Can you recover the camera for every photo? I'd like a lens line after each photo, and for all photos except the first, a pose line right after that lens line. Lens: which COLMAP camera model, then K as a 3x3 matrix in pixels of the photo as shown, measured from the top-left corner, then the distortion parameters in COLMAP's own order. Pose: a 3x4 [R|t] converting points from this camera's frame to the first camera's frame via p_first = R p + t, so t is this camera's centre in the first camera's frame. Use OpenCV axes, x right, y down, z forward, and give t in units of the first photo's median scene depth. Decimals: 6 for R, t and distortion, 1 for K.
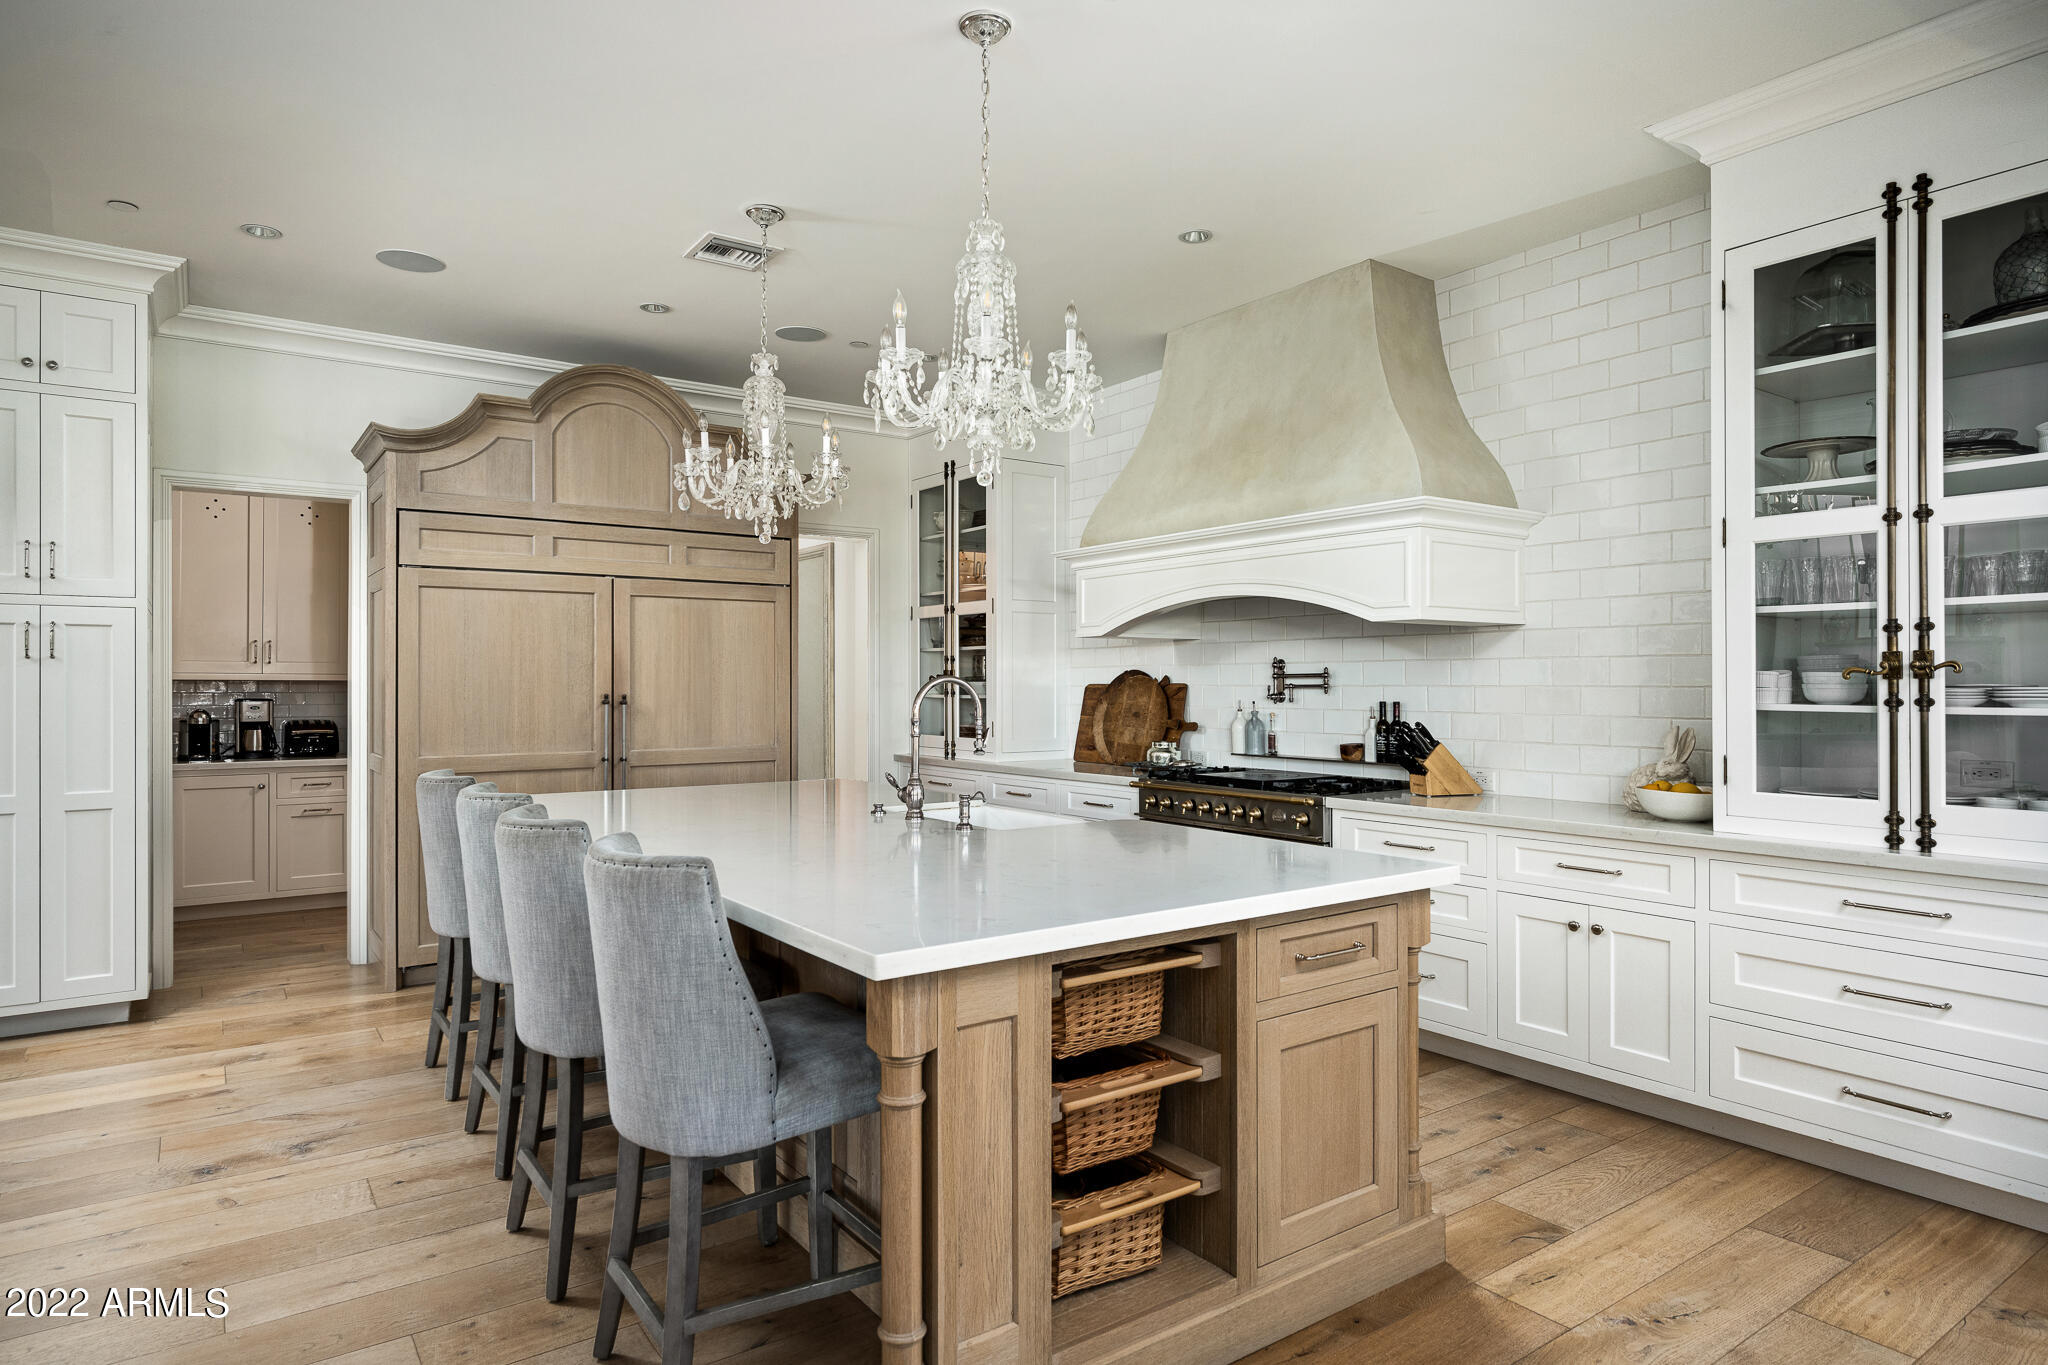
lens RADIAL K [[1159.7, 0, 1020.7], [0, 1159.7, 687.4], [0, 0, 1]] dist [0.004768, 0.000996]
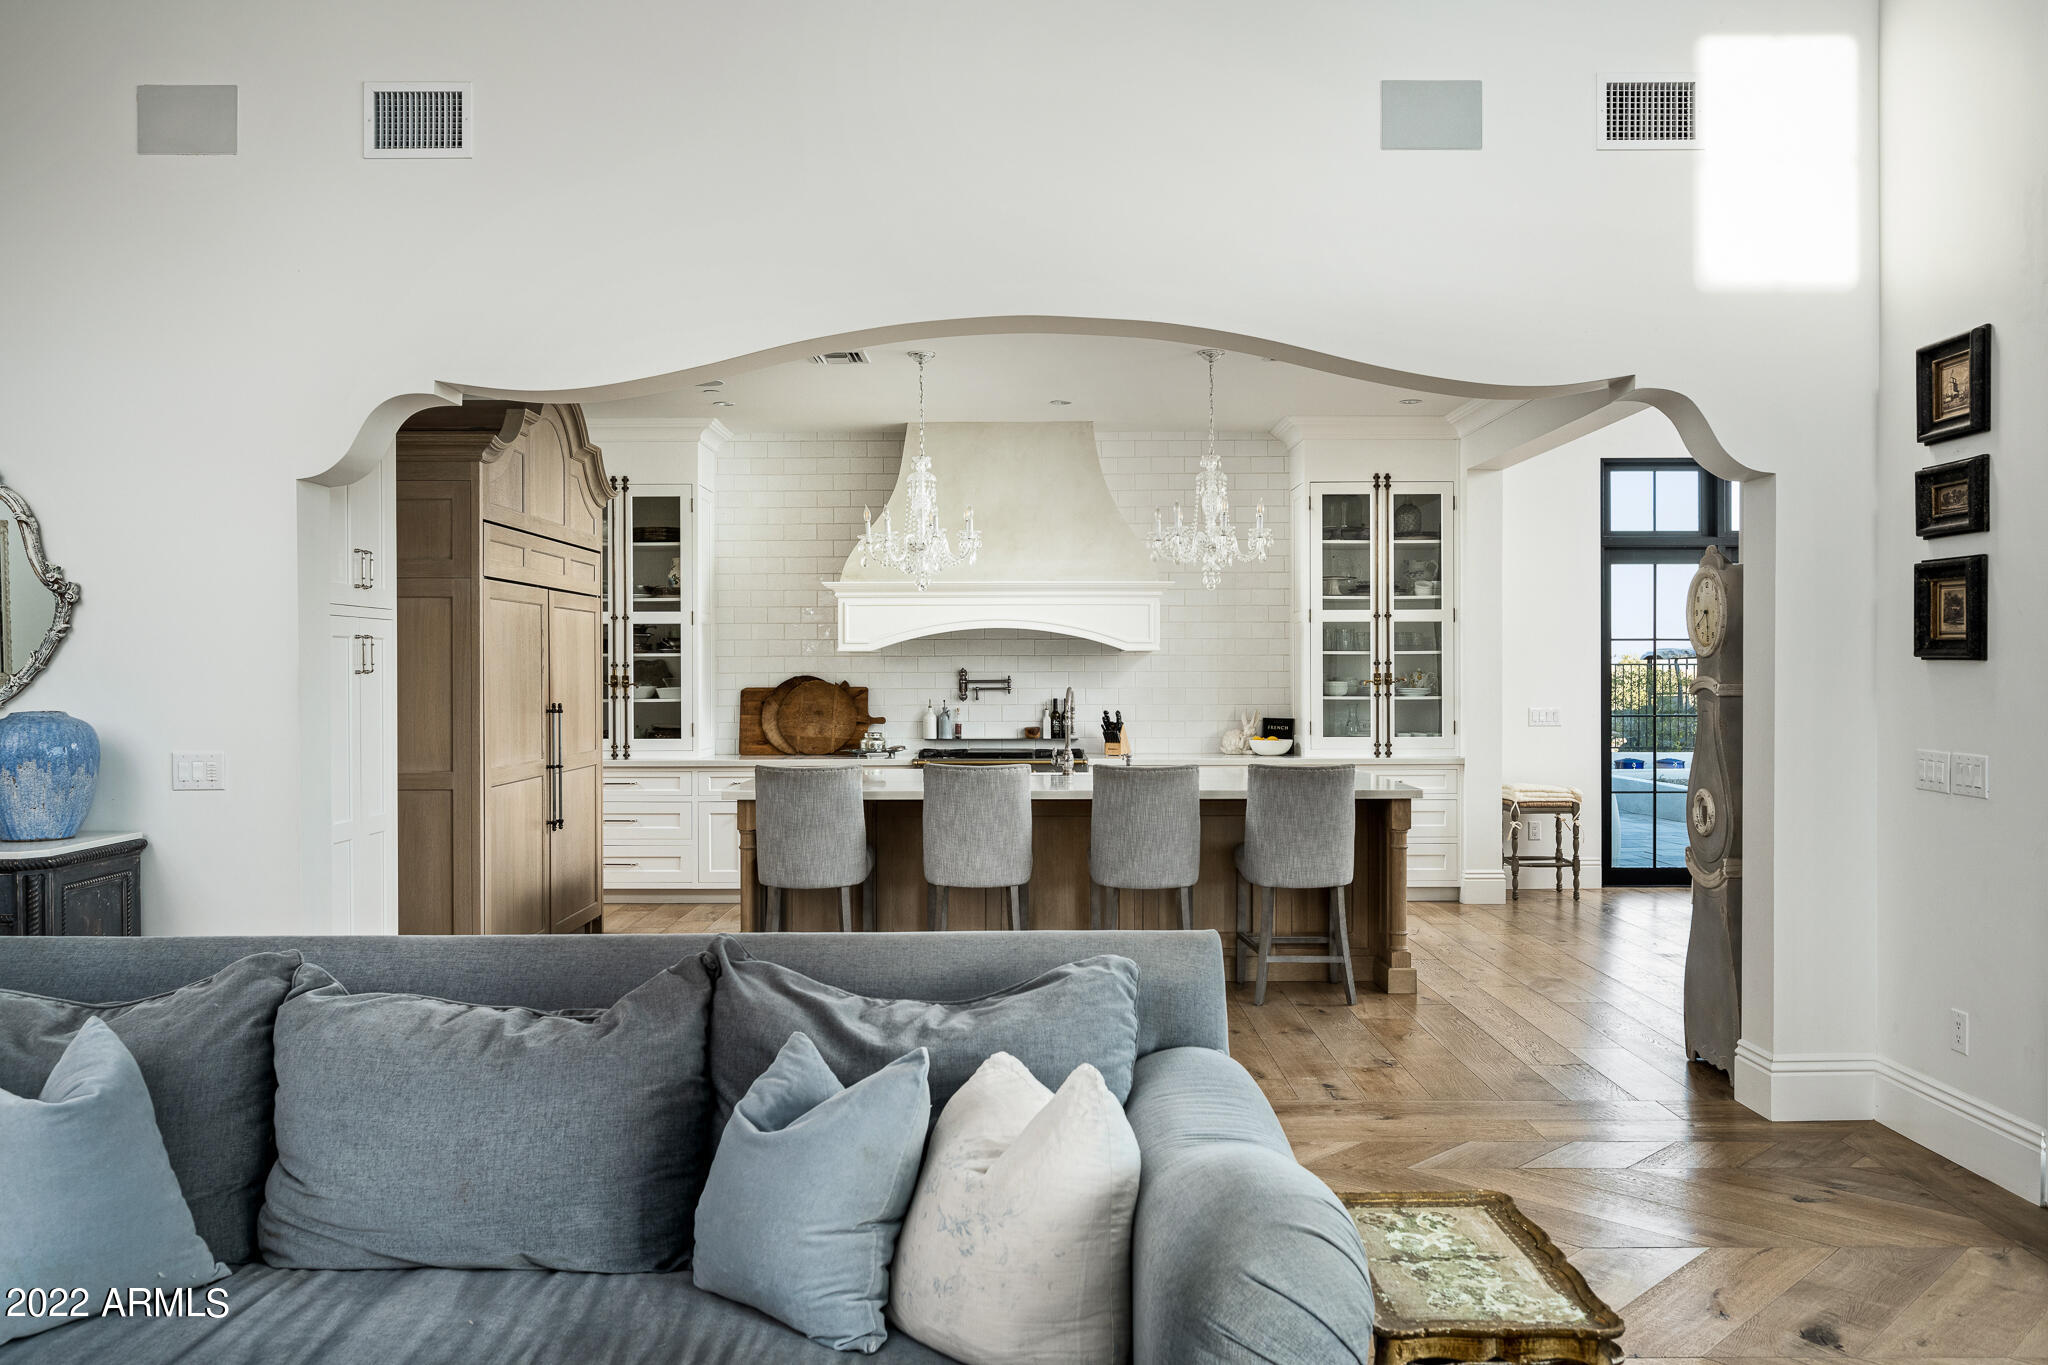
lens RADIAL K [[1538.0, 0, 1028.4], [0, 1538.0, 703.6], [0, 0, 1]] dist [0.050504, 0.006685]
pose [[0.586209, -0.018581, 0.809947, -1.850464], [0.004571, 0.999797, 0.019628, -0.028798], [-0.810147, -0.007804, 0.586175, -0.215867]]
